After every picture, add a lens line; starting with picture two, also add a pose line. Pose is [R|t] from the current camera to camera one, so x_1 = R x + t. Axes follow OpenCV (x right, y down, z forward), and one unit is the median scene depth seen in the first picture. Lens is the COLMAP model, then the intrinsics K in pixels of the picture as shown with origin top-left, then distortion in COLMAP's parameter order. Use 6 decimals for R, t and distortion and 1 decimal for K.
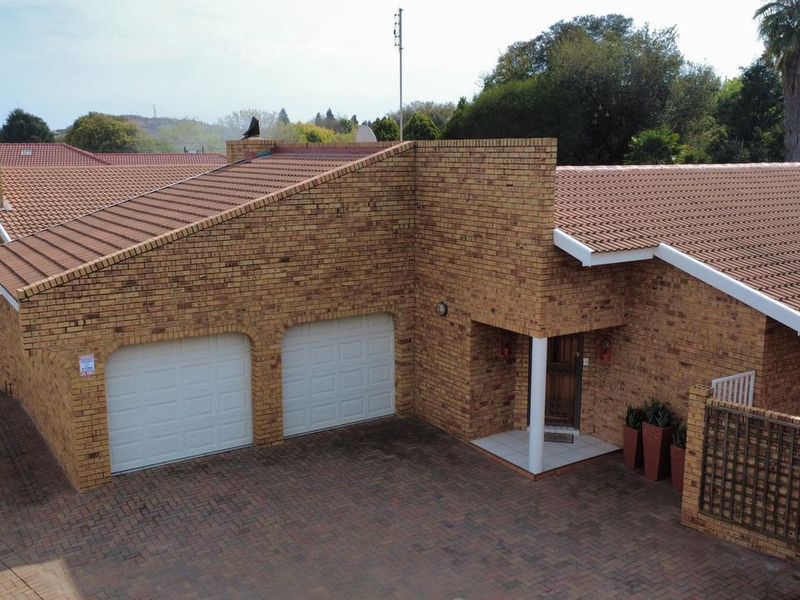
lens RADIAL K [[798.5, 0, 400.0], [0, 798.5, 300.0], [0, 0, 1]] dist [0.005461, -0.003394]
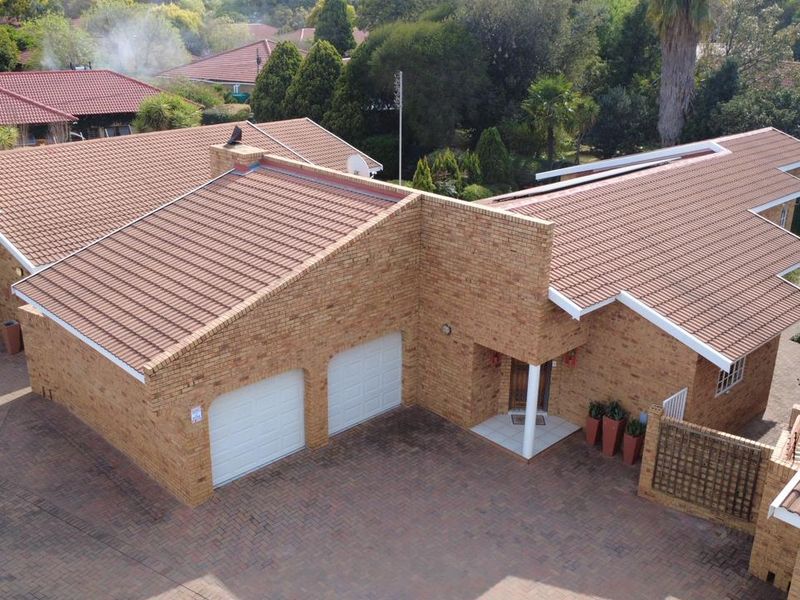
lens RADIAL K [[798.5, 0, 400.0], [0, 798.5, 300.0], [0, 0, 1]] dist [0.005461, -0.003394]
pose [[0.982188, -0.052036, 0.180552, -0.281266], [0.019781, 0.984184, 0.176041, -0.296877], [-0.186857, -0.169334, 0.967683, -0.233683]]
